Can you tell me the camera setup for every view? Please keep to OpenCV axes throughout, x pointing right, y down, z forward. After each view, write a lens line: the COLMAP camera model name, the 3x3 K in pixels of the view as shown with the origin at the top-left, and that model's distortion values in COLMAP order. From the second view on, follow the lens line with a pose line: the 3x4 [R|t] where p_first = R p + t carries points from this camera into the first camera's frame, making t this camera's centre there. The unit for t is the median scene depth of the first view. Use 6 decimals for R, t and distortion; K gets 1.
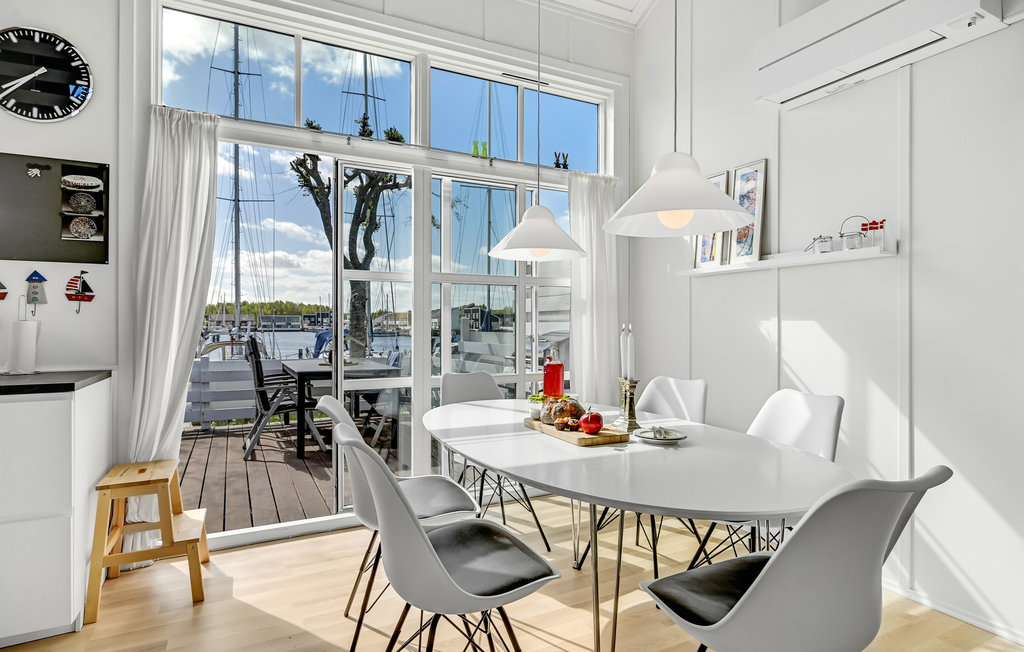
lens RADIAL K [[537.2, 0, 505.8], [0, 537.2, 321.5], [0, 0, 1]] dist [0.011718, -0.006134]
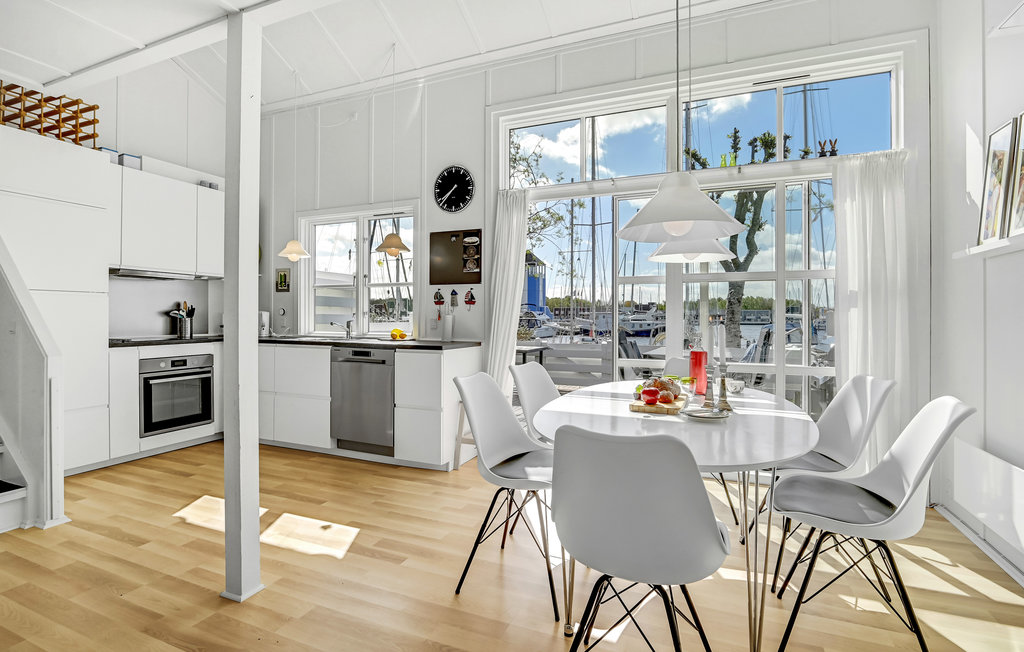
lens RADIAL K [[486.6, 0, 519.4], [0, 486.6, 313.9], [0, 0, 1]] dist [-0.001968, 0.001707]
pose [[0.660370, -0.002698, -0.750935, 0.580506], [0.000461, 0.999995, -0.003188, 0.000595], [0.750940, 0.001760, 0.660368, 0.014601]]
